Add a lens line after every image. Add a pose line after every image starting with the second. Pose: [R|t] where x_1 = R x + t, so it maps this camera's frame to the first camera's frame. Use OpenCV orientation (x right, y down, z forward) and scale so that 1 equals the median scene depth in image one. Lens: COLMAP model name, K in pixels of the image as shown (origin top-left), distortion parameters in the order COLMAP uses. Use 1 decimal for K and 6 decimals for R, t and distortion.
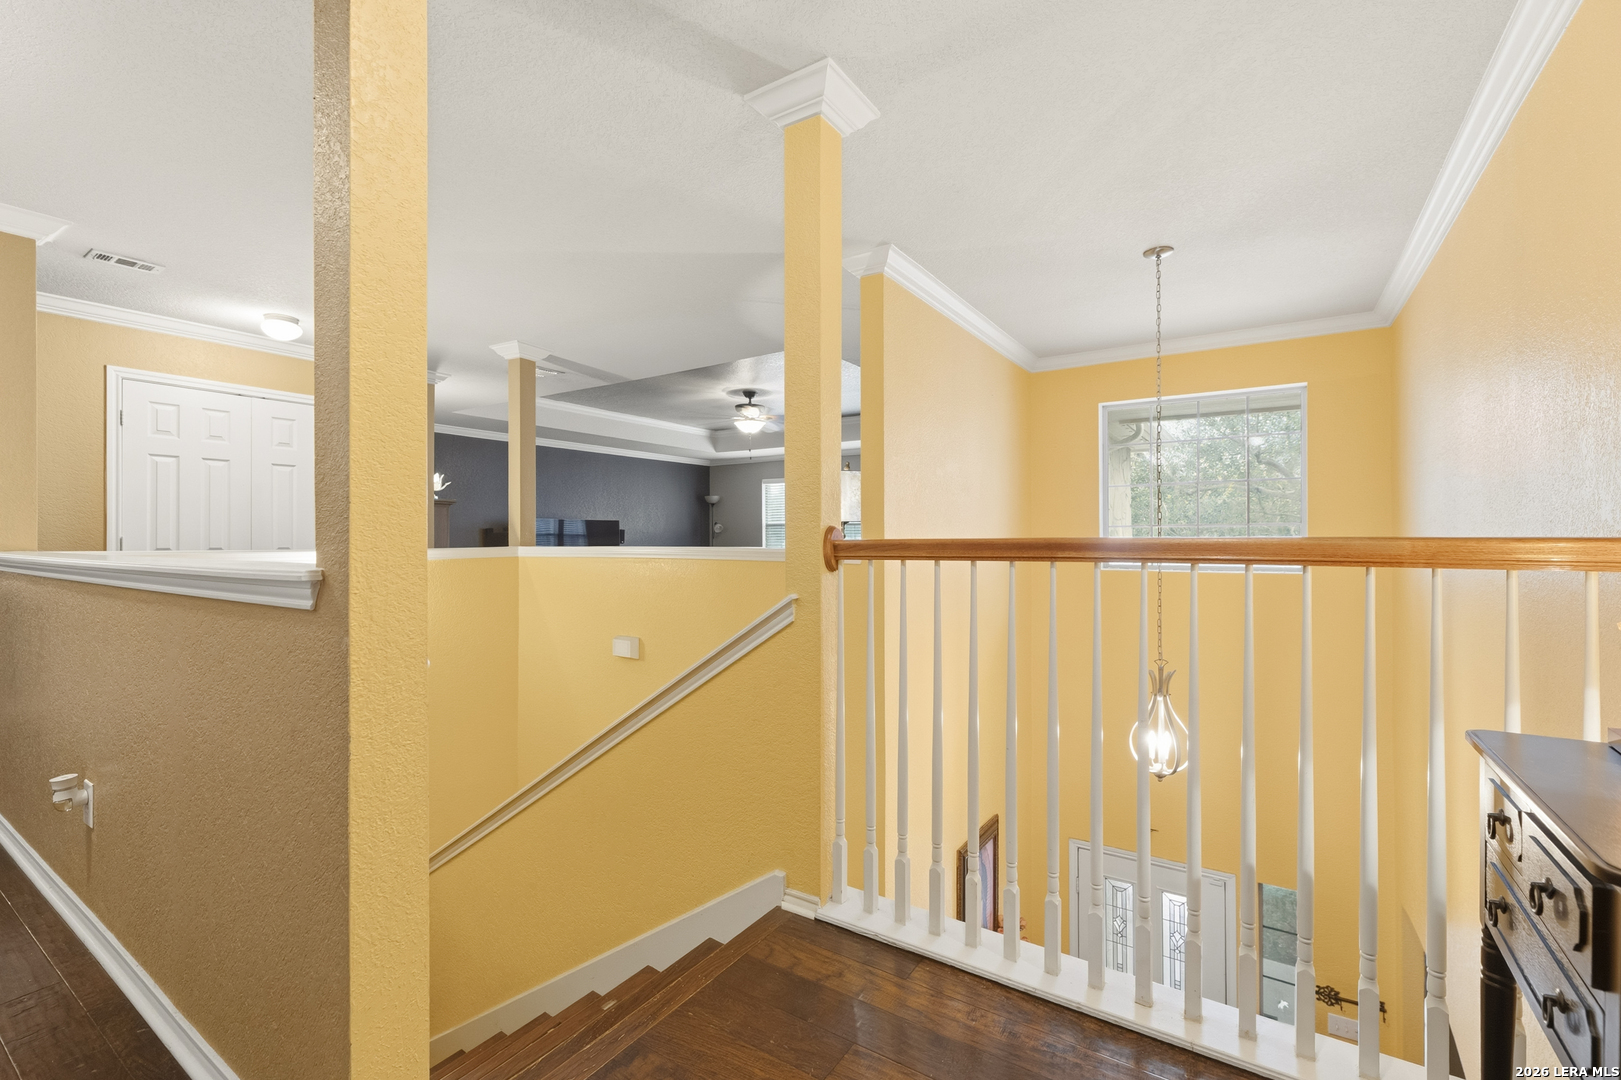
lens RADIAL K [[689.1, 0, 807.5], [0, 689.1, 537.2], [0, 0, 1]] dist [0.003900, -0.001121]
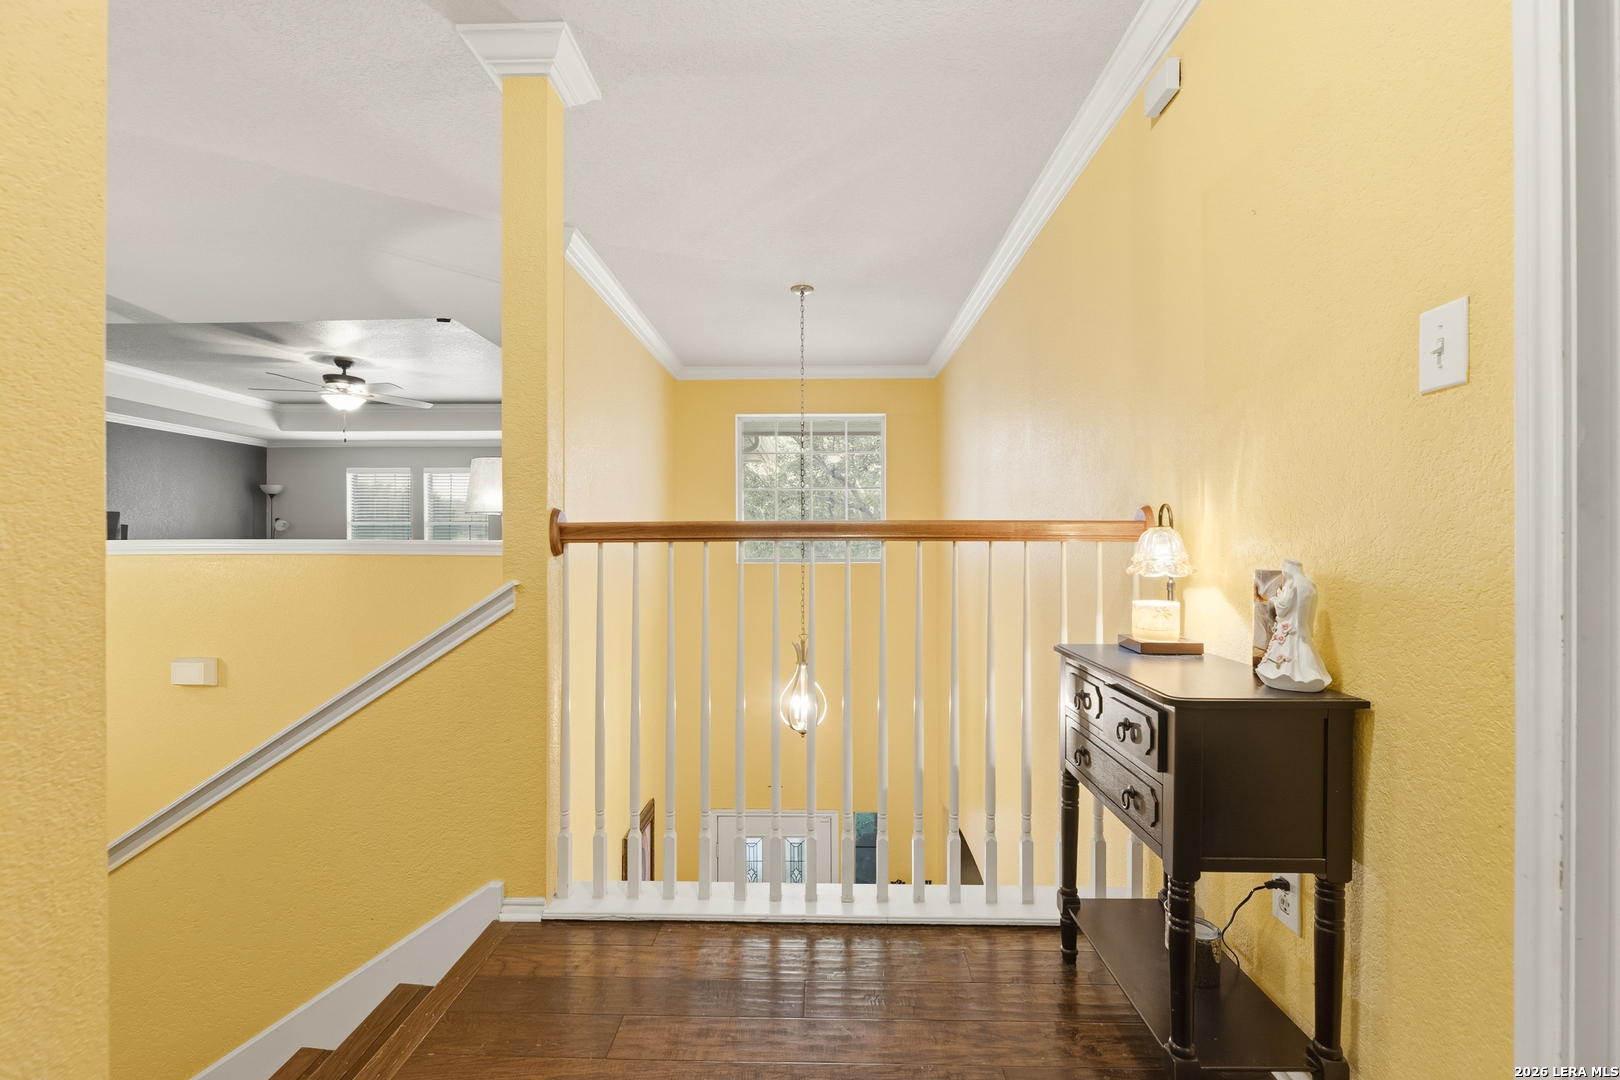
lens RADIAL K [[688.7, 0, 787.5], [0, 688.7, 543.6], [0, 0, 1]] dist [0.003900, -0.001121]
pose [[0.851513, 0.000396, 0.524334, -0.141565], [-0.000360, 1.000000, -0.000169, 0.024028], [-0.524334, -0.000045, 0.851513, 0.008986]]
